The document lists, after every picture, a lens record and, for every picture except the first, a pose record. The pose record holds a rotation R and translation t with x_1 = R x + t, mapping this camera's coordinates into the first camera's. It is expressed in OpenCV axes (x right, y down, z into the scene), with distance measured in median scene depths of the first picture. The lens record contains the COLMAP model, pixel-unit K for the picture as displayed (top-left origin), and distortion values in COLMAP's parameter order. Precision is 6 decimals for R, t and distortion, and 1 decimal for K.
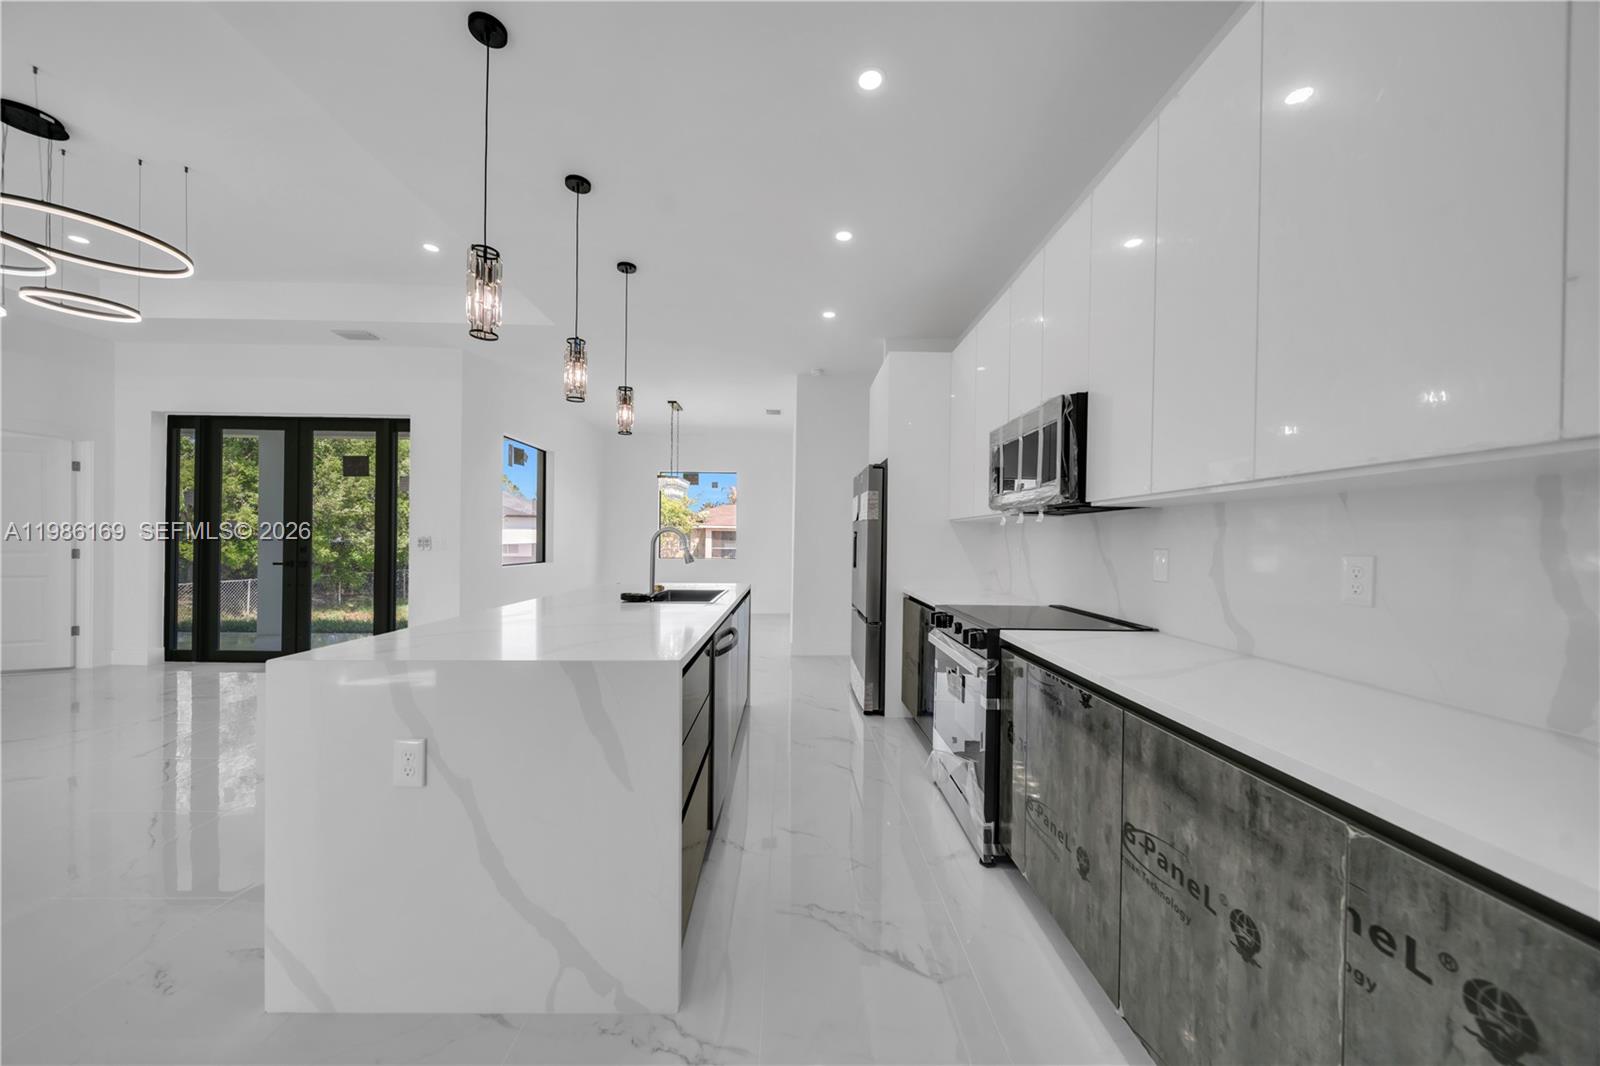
lens RADIAL K [[552.7, 0, 800.4], [0, 552.7, 540.4], [0, 0, 1]] dist [0.000456, -0.000021]
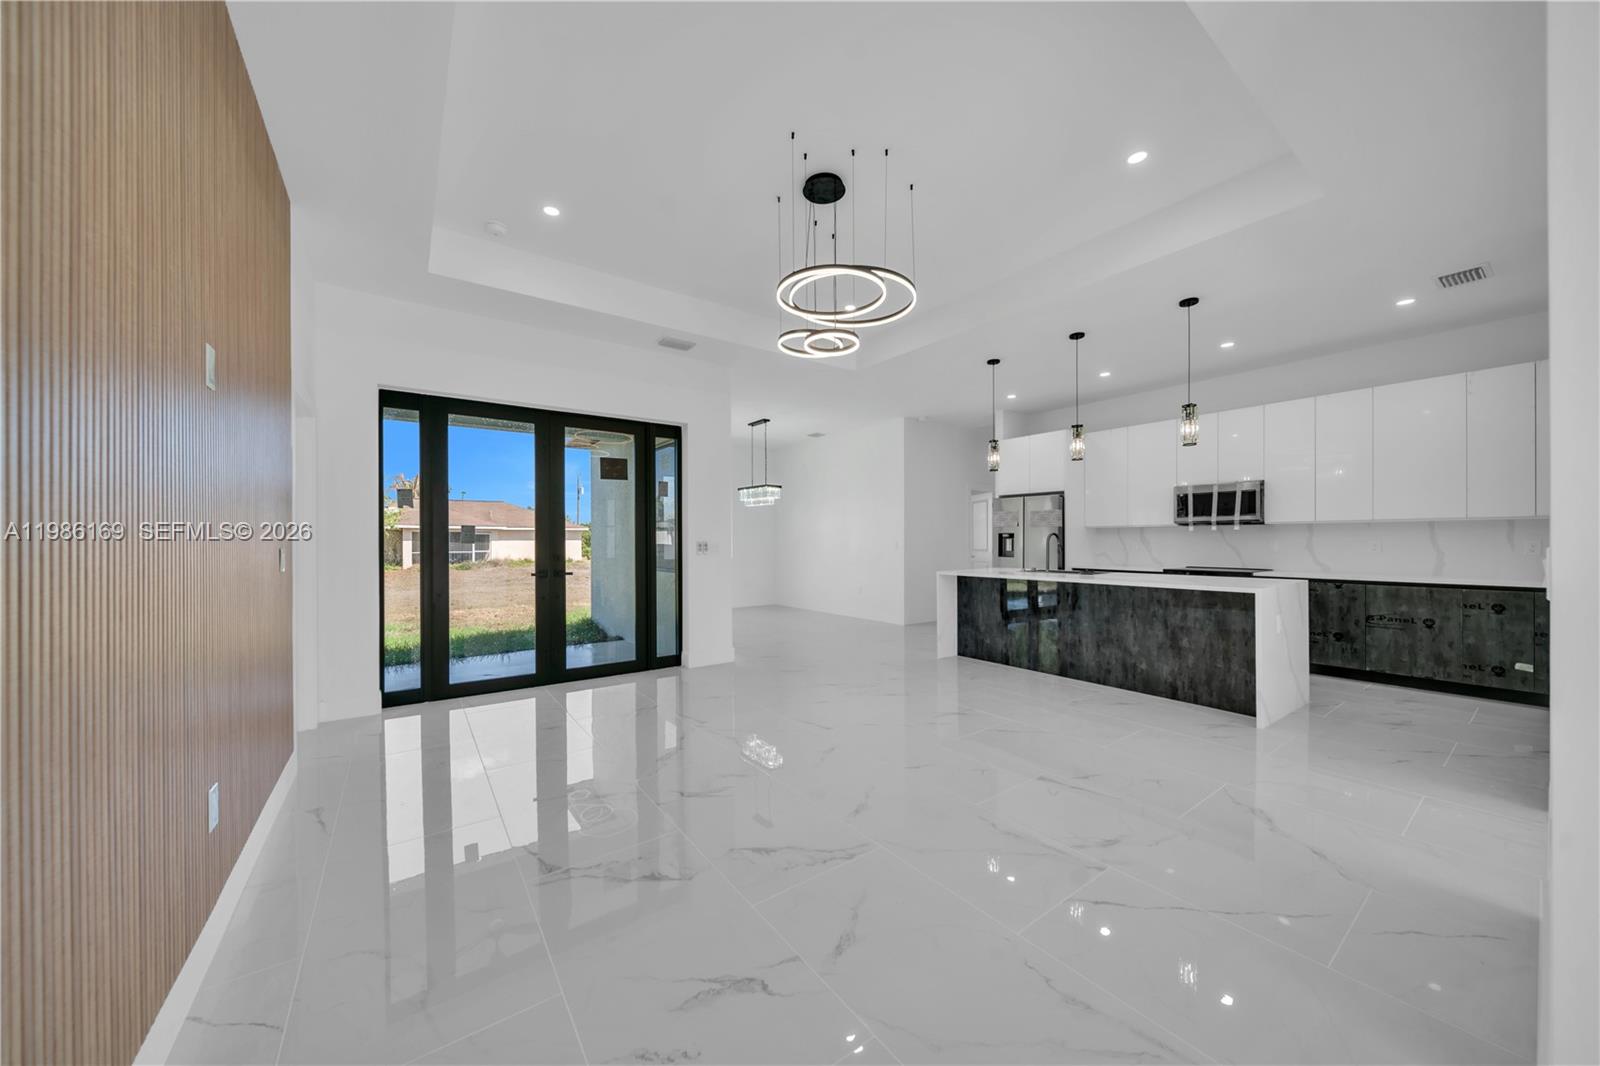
lens RADIAL K [[552.7, 0, 800.4], [0, 552.7, 540.4], [0, 0, 1]] dist [0.000456, -0.000021]
pose [[0.821703, -0.012882, 0.569770, -1.102607], [0.011184, 0.999916, 0.006478, -0.013017], [-0.569806, 0.001049, 0.821779, 0.033285]]
